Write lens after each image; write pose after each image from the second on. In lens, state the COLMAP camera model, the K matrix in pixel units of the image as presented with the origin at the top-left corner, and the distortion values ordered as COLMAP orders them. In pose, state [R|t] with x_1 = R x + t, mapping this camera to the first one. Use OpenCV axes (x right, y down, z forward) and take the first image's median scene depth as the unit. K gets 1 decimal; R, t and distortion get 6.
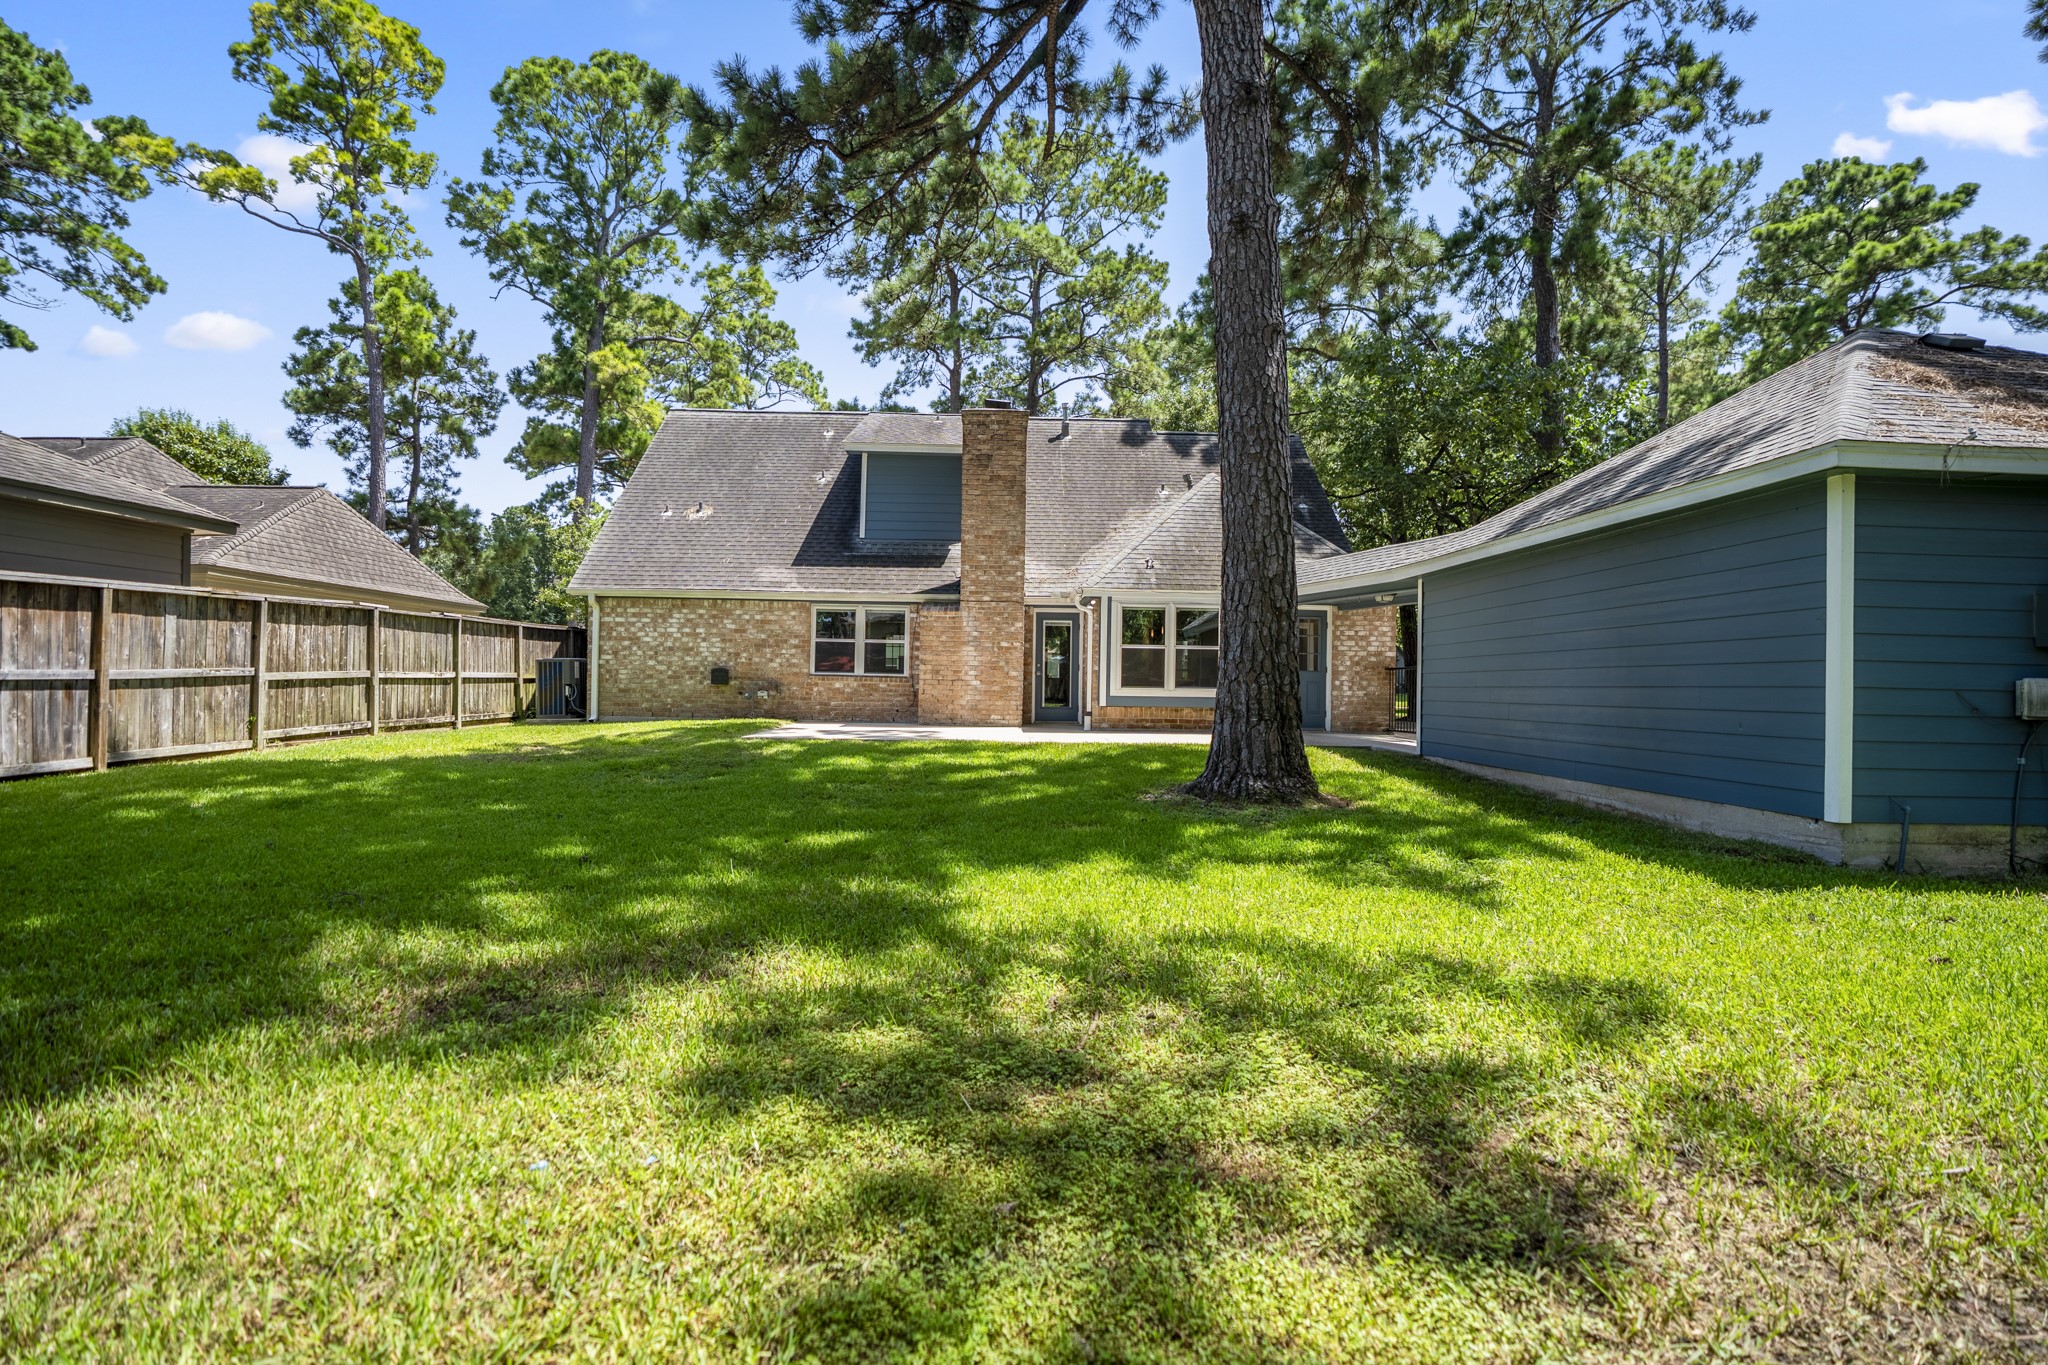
lens RADIAL K [[972.8, 0, 1018.0], [0, 972.8, 663.6], [0, 0, 1]] dist [-0.071640, 0.021452]
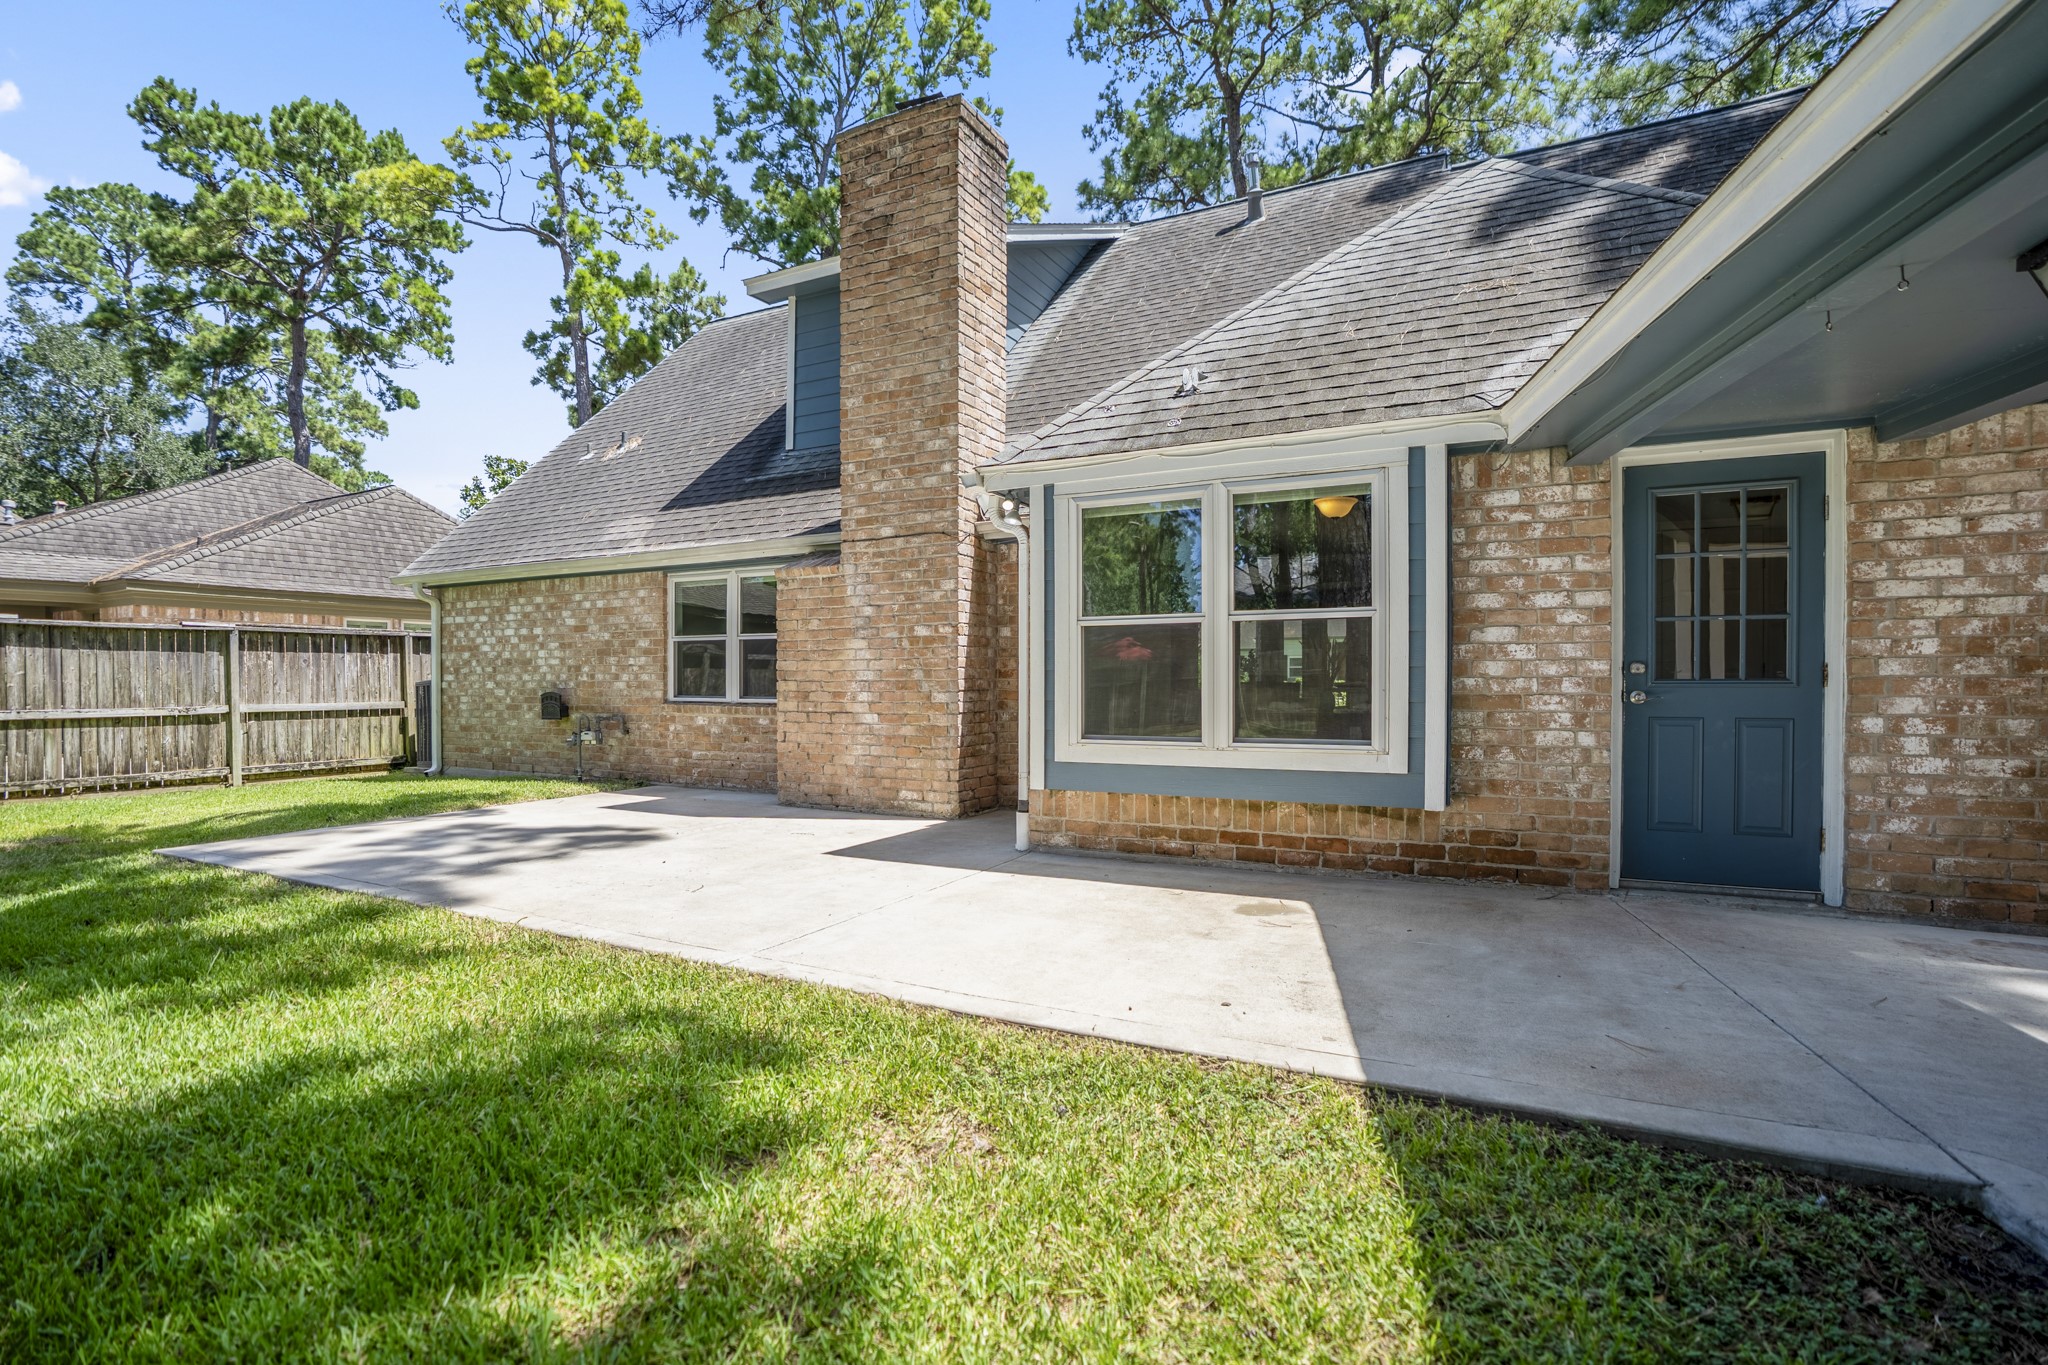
lens RADIAL K [[977.9, 0, 1014.5], [0, 977.9, 689.9], [0, 0, 1]] dist [-0.046718, 0.000078]
pose [[0.867621, -0.013775, -0.497035, 0.238756], [0.026107, 0.999499, 0.017871, -0.000034], [0.496540, -0.028481, 0.867546, 0.622788]]
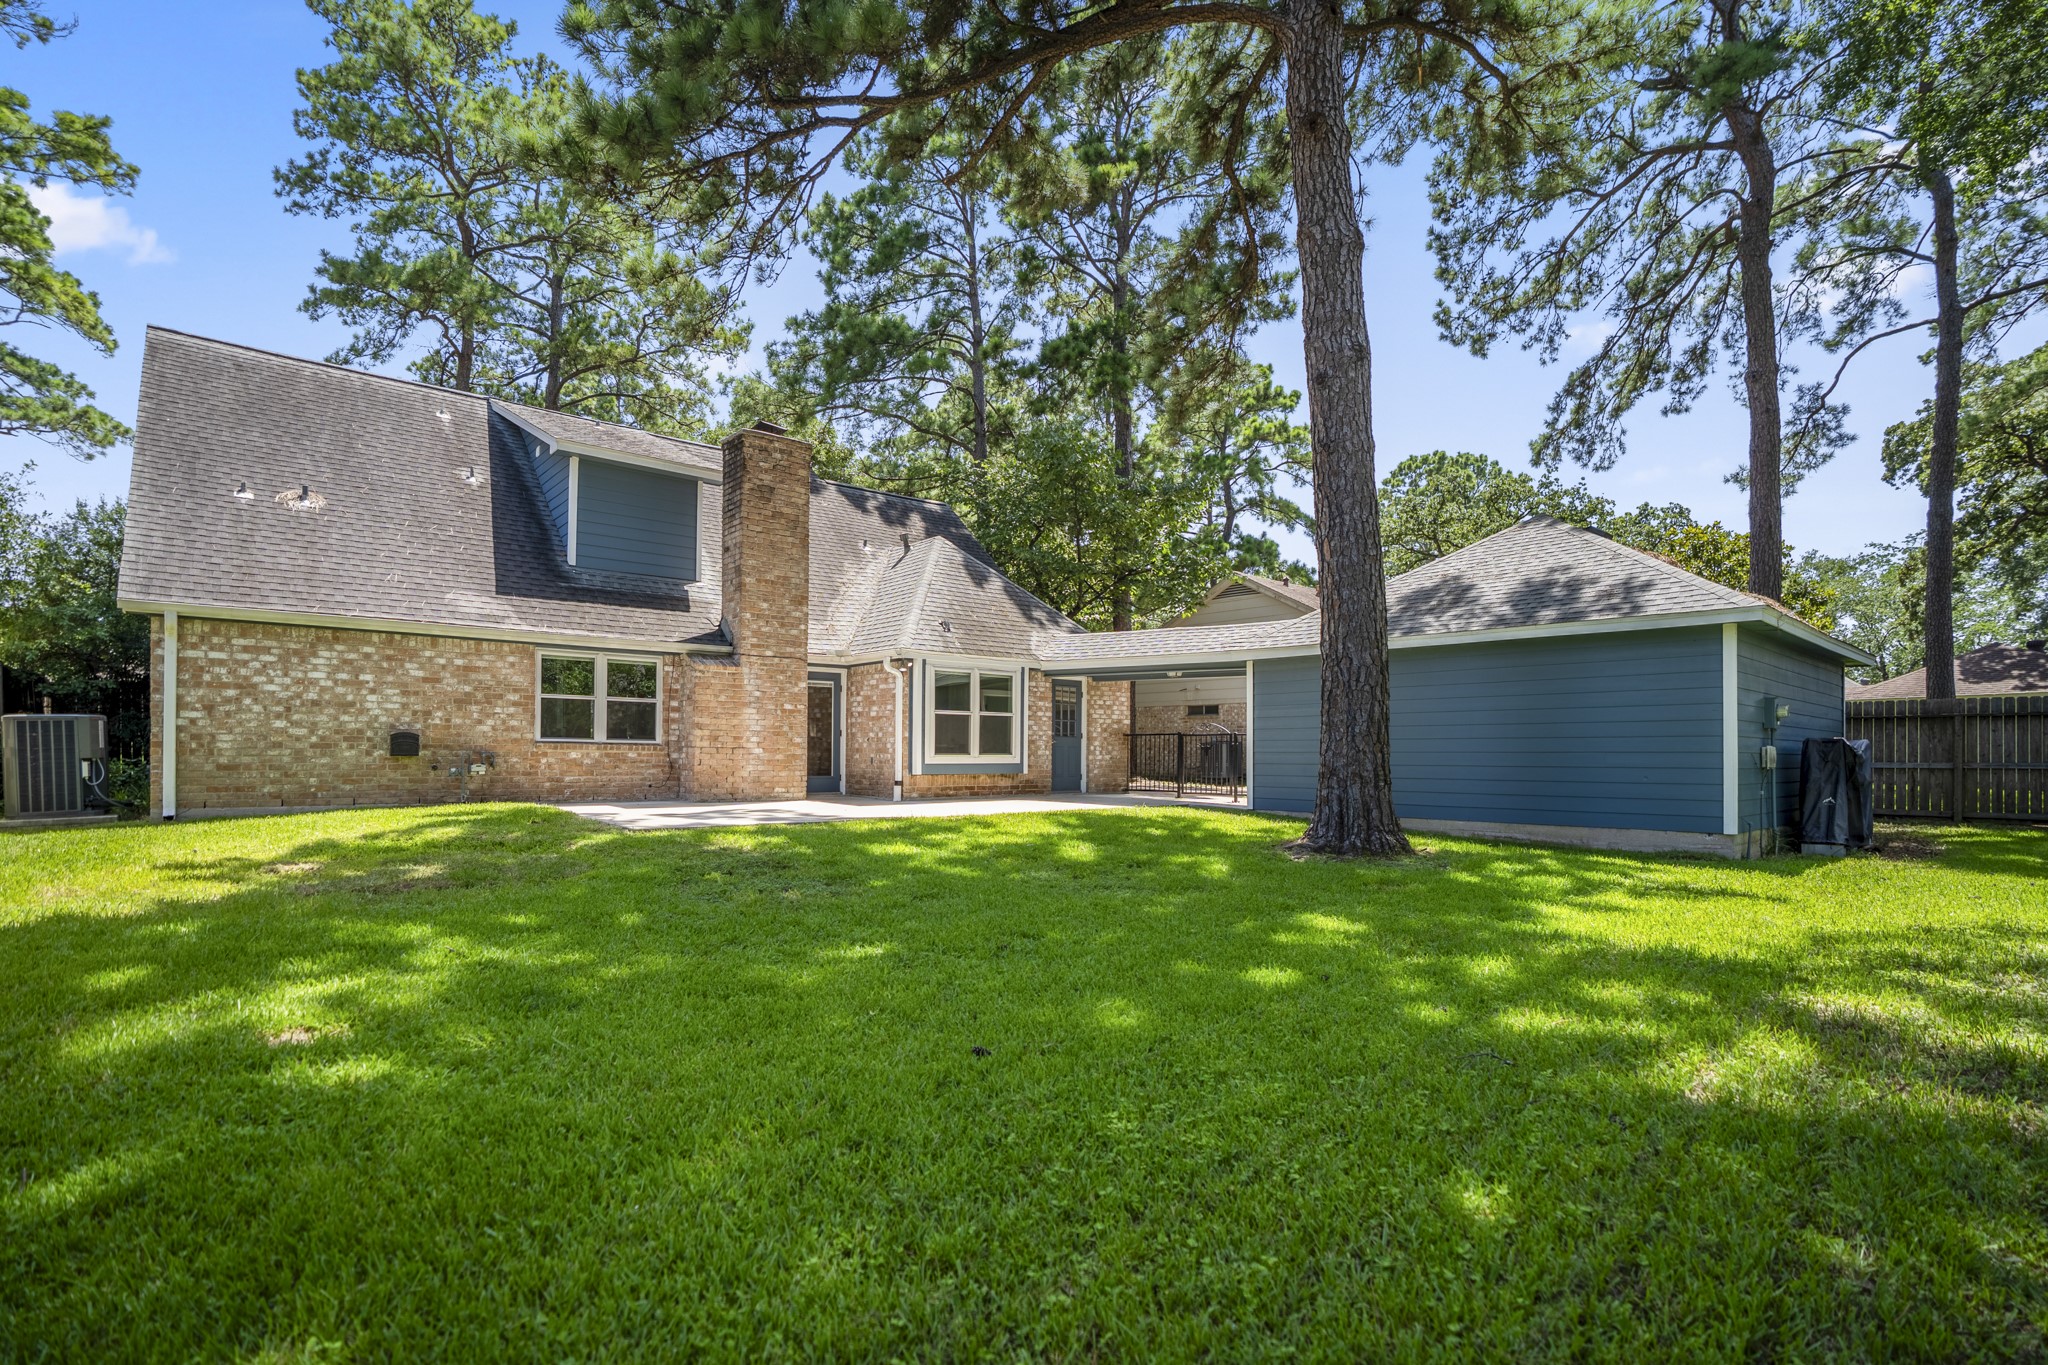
lens RADIAL K [[996.7, 0, 1022.3], [0, 996.7, 738.2], [0, 0, 1]] dist [-0.053308, 0.000362]
pose [[0.764451, 0.000159, 0.644682, -0.421408], [-0.009442, 0.999895, 0.010950, -0.003217], [-0.644613, -0.014458, 0.764373, 0.176636]]
